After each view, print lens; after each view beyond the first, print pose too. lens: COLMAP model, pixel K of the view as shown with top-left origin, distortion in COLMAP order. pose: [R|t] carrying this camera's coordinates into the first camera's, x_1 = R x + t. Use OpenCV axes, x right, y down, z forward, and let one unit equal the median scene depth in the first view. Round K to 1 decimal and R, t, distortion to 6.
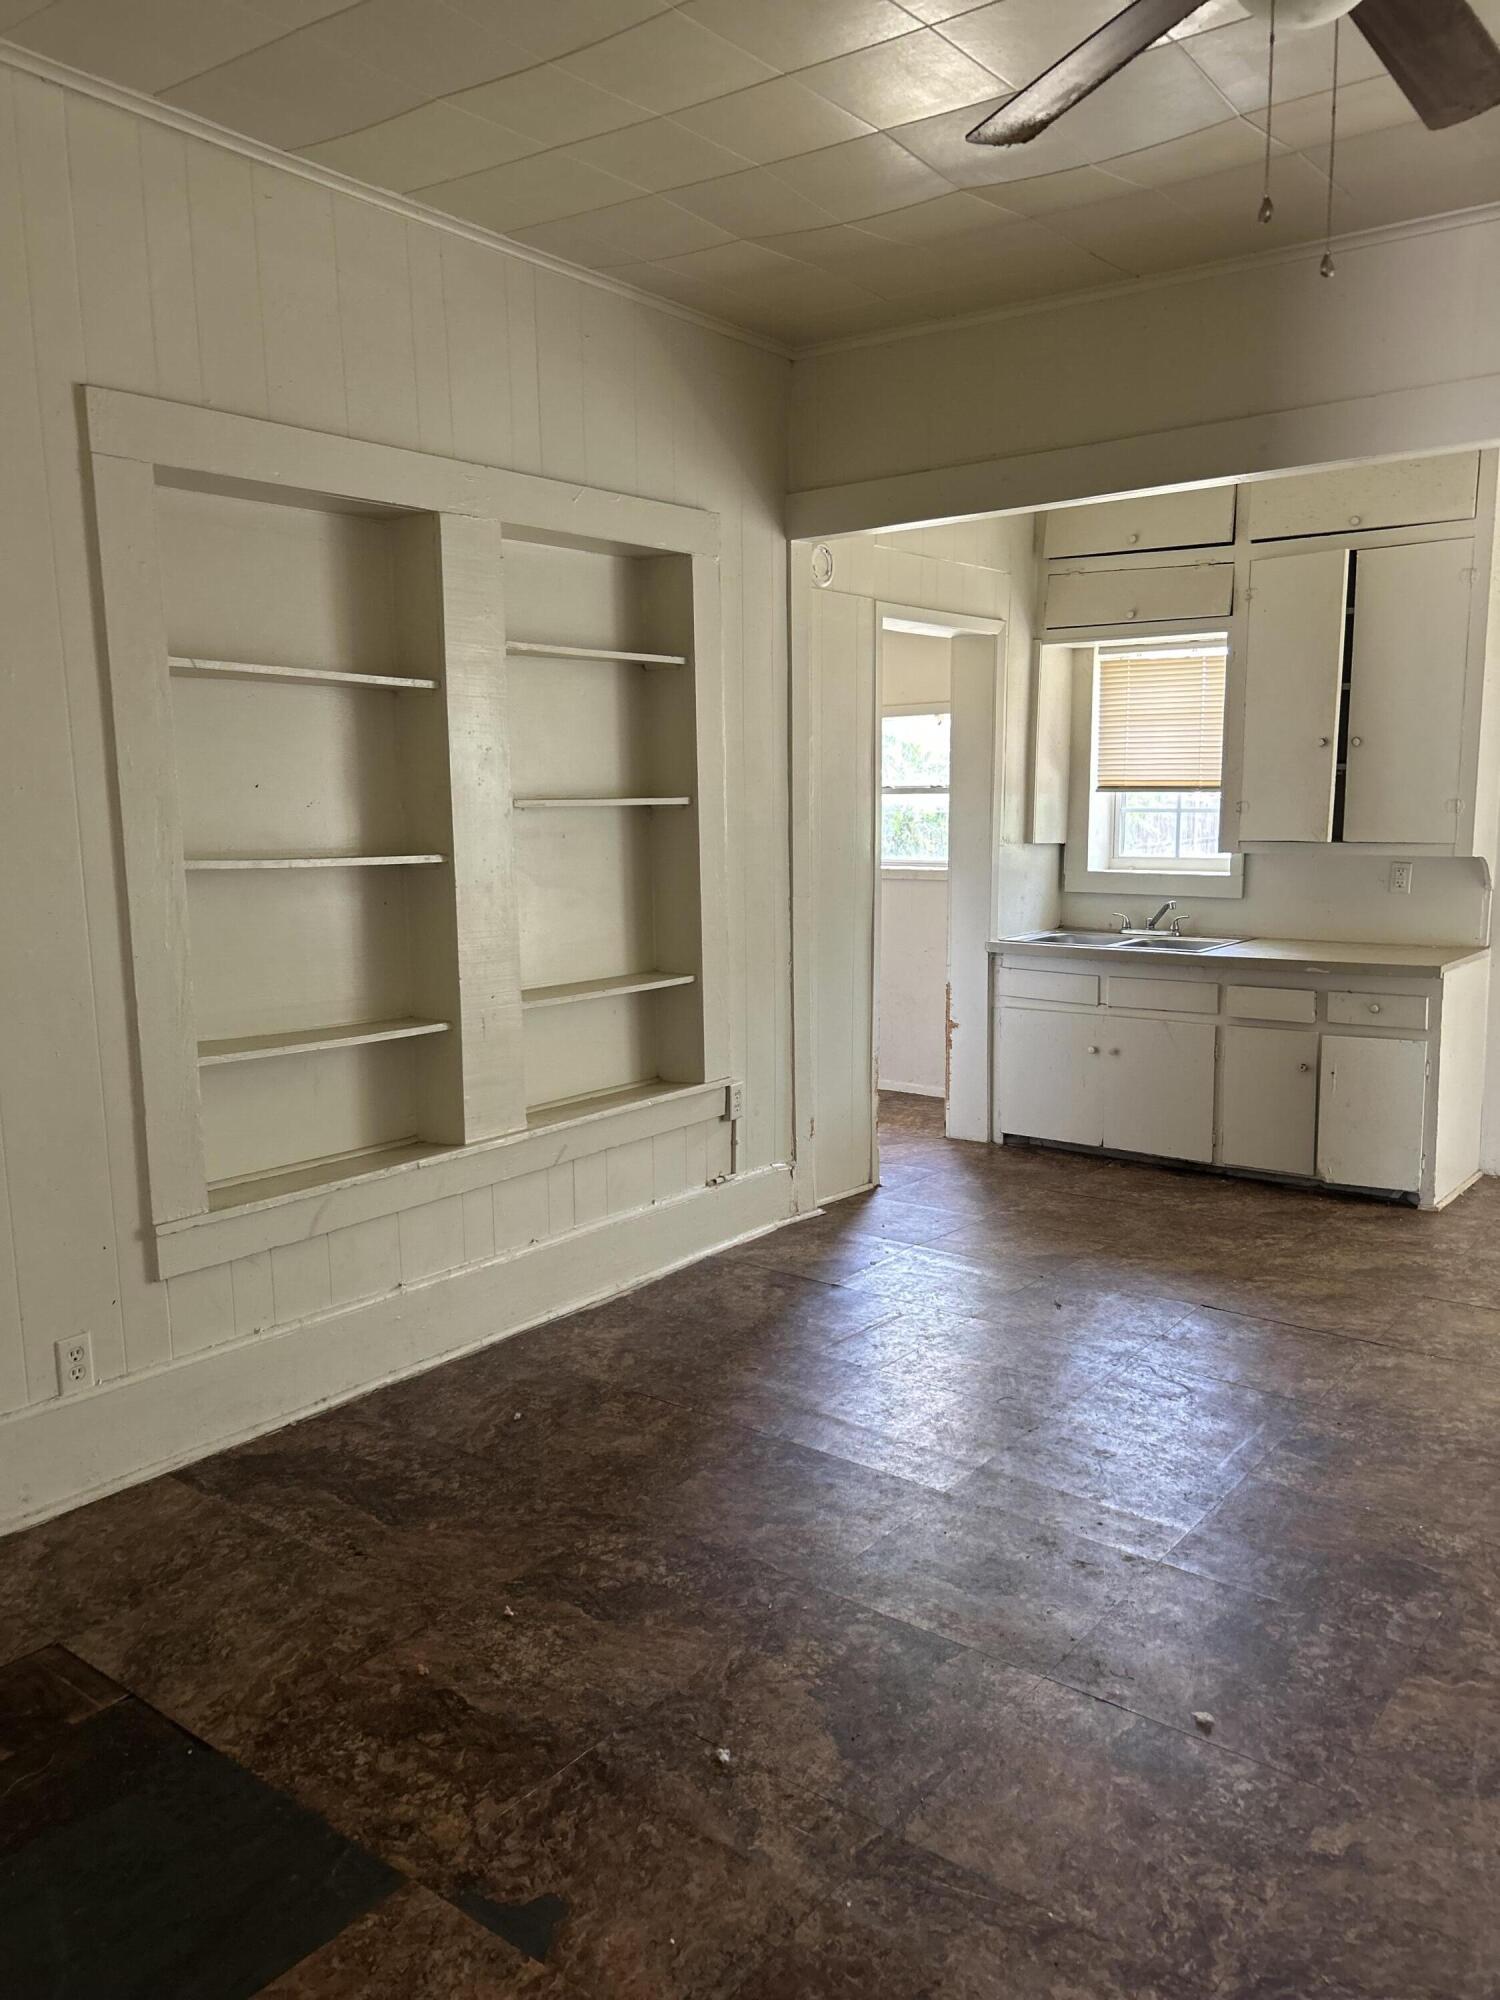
lens RADIAL K [[1509.9, 0, 748.6], [0, 1509.9, 1005.5], [0, 0, 1]] dist [0.035997, -0.039746]
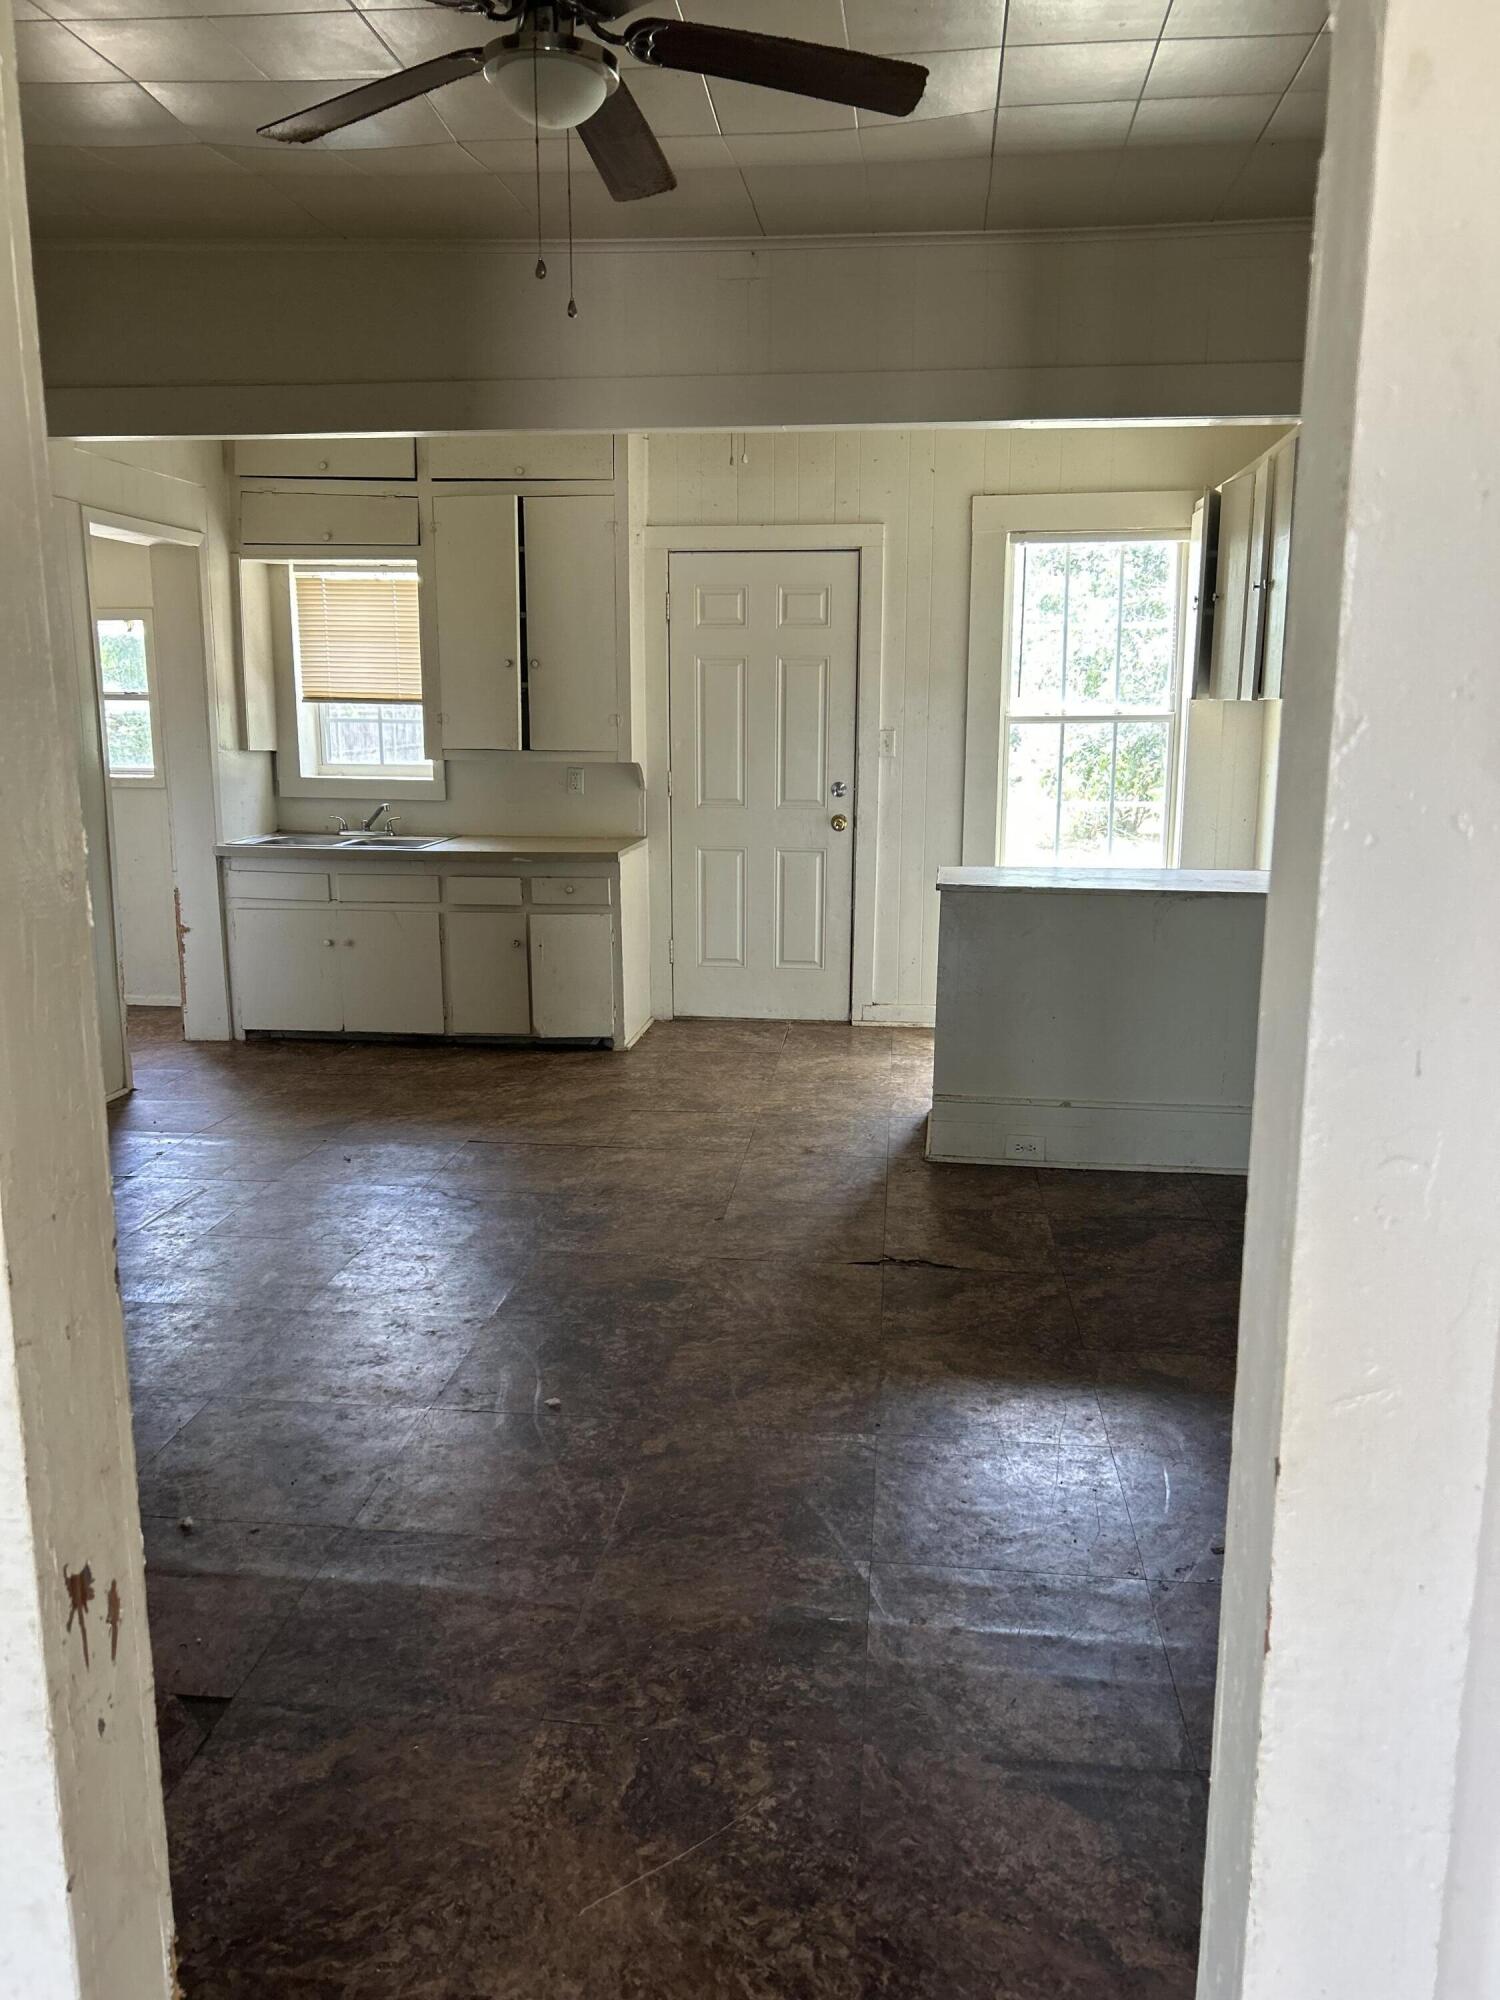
lens RADIAL K [[1509.9, 0, 765.6], [0, 1509.9, 1002.1], [0, 0, 1]] dist [0.035997, -0.039746]
pose [[0.843623, -0.089779, 0.529377, -0.096710], [0.061160, 0.995573, 0.071378, 0.014850], [-0.533441, -0.027839, 0.845379, -0.097223]]
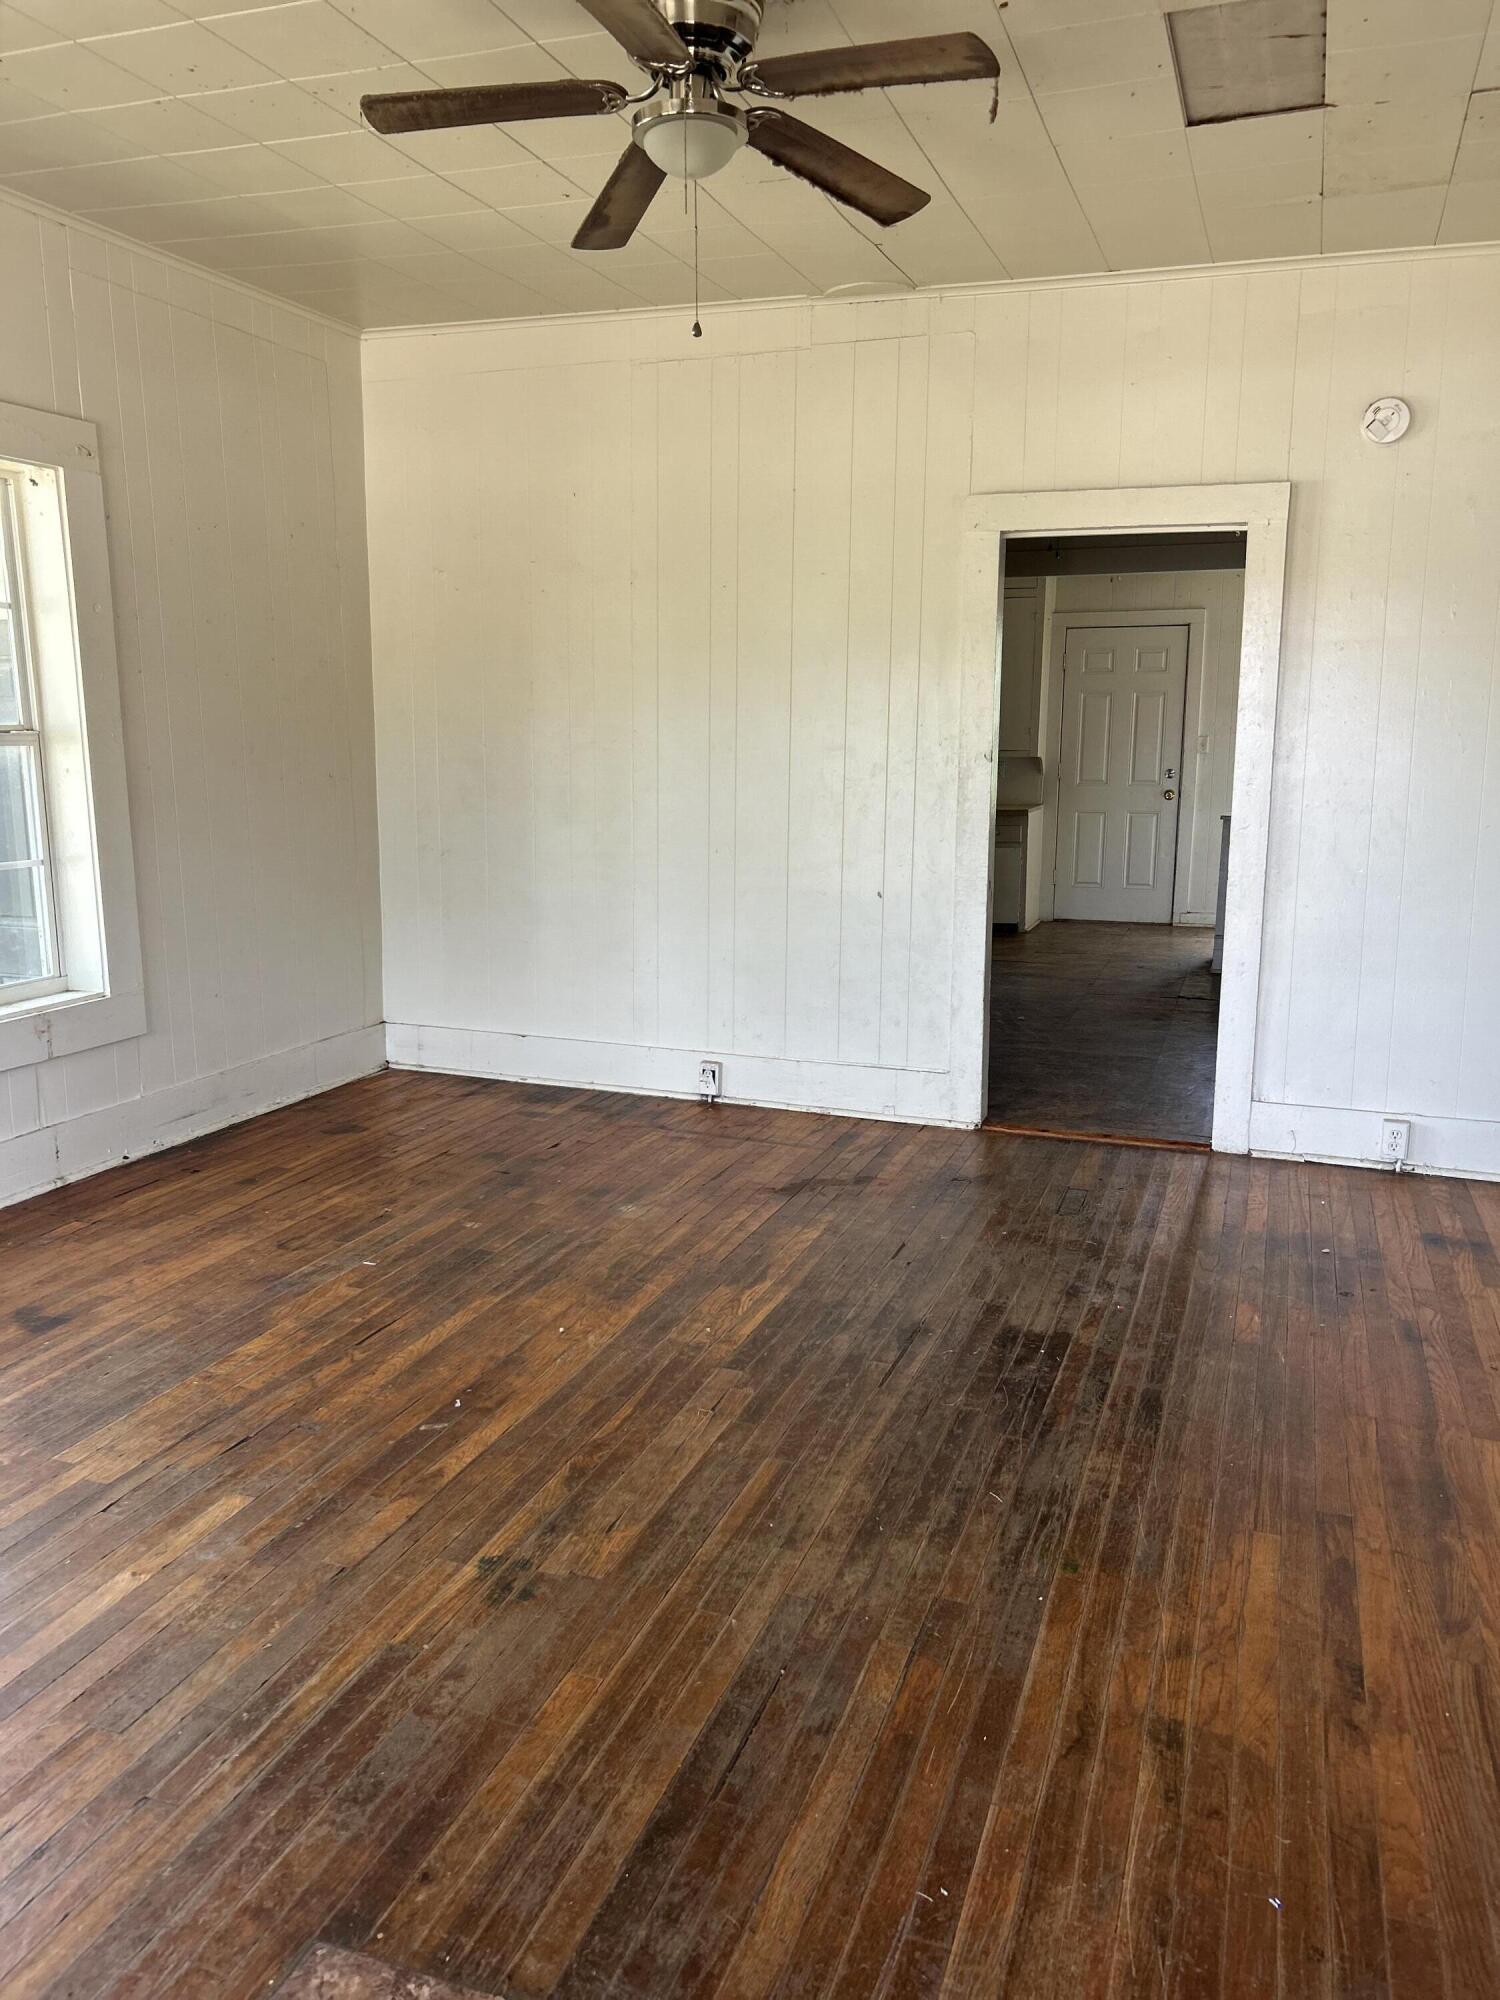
lens RADIAL K [[1509.9, 0, 737.6], [0, 1509.9, 994.9], [0, 0, 1]] dist [0.035997, -0.039746]
pose [[0.946684, -0.041867, 0.319432, -0.536823], [0.030644, 0.998726, 0.040083, 0.121951], [-0.320704, -0.028158, 0.946761, -0.753219]]
